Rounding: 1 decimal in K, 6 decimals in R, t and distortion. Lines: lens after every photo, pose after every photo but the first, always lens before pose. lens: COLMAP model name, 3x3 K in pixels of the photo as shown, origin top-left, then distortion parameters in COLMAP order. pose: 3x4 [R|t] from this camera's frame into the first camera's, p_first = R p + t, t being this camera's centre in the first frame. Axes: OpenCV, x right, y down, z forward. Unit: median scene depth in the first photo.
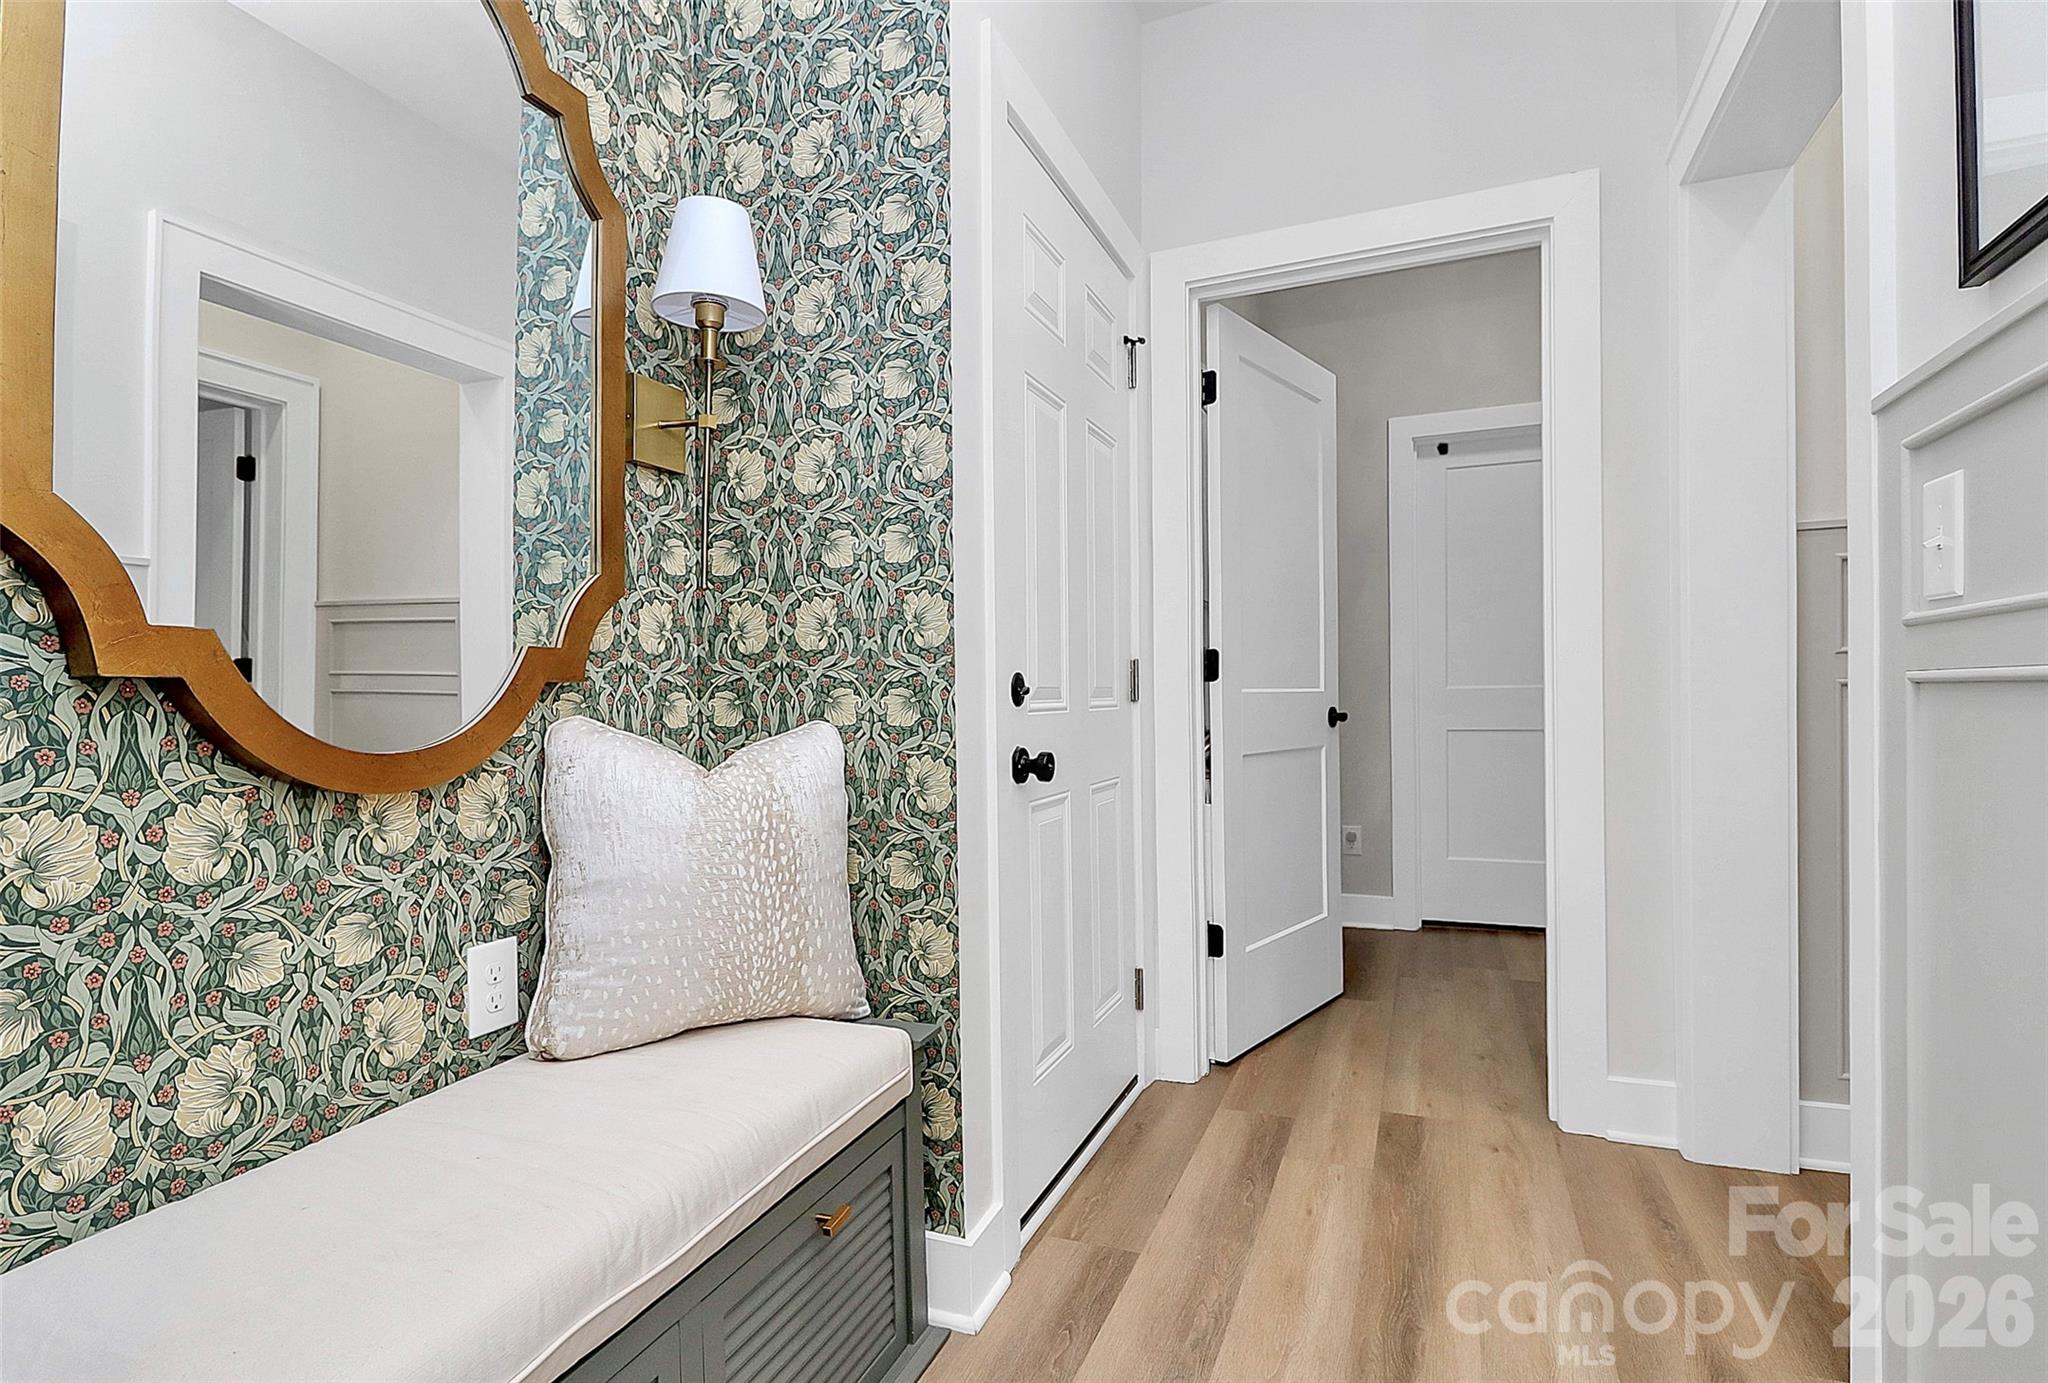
lens RADIAL K [[972.4, 0, 1005.8], [0, 972.4, 691.5], [0, 0, 1]] dist [-0.002058, -0.010340]
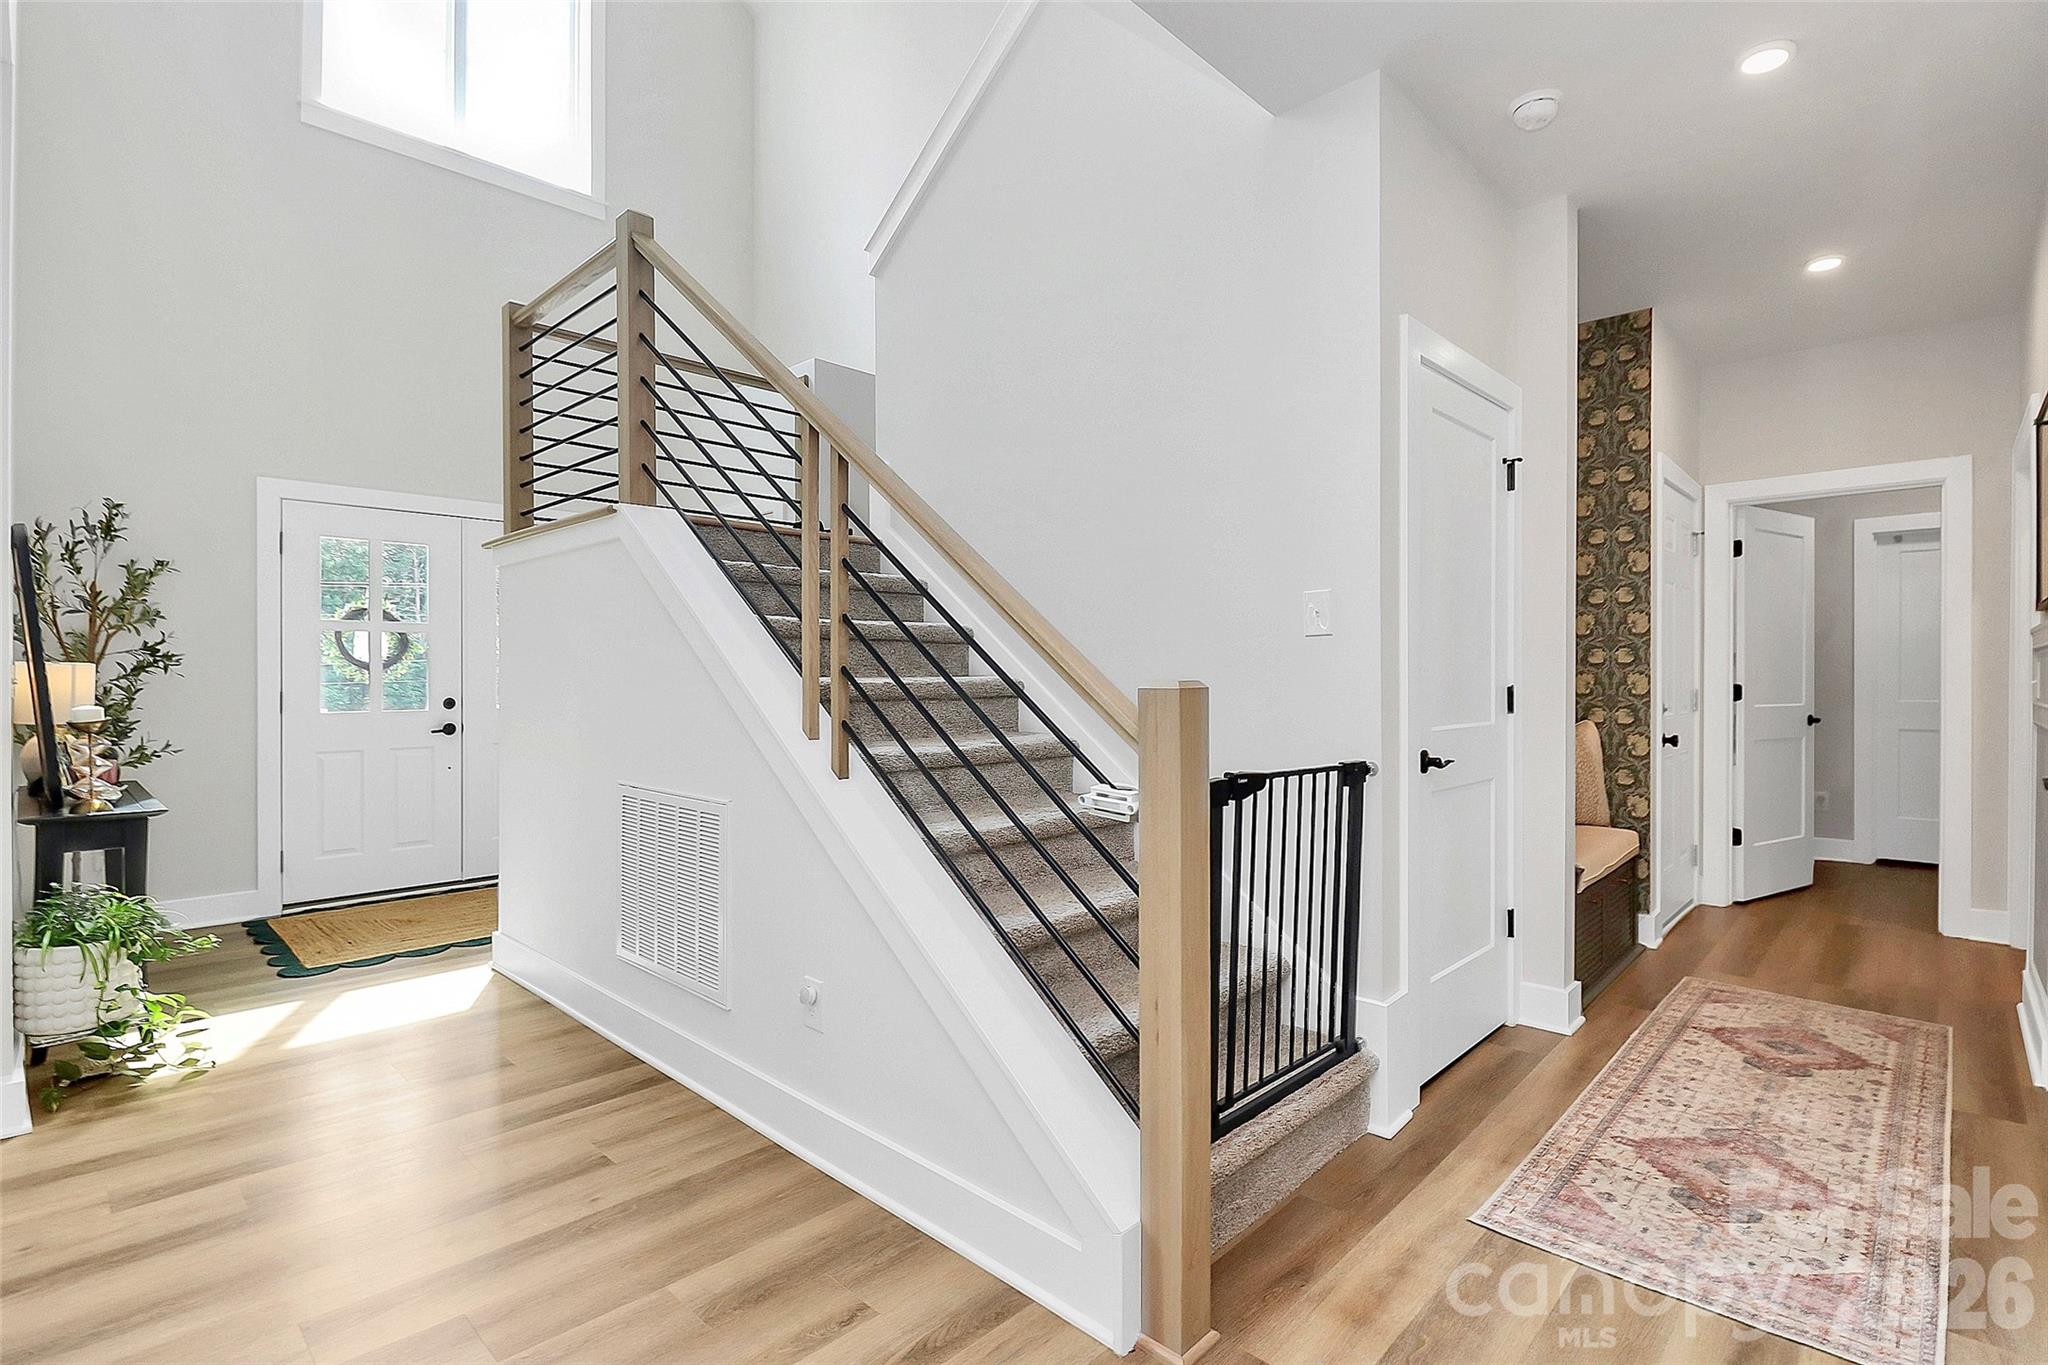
lens RADIAL K [[972.4, 0, 1036.6], [0, 972.4, 684.9], [0, 0, 1]] dist [-0.002058, -0.010340]
pose [[0.944262, 0.009350, -0.329062, -0.574740], [-0.006136, 0.999923, 0.010804, -0.067073], [0.329138, -0.008182, 0.944246, -1.554547]]
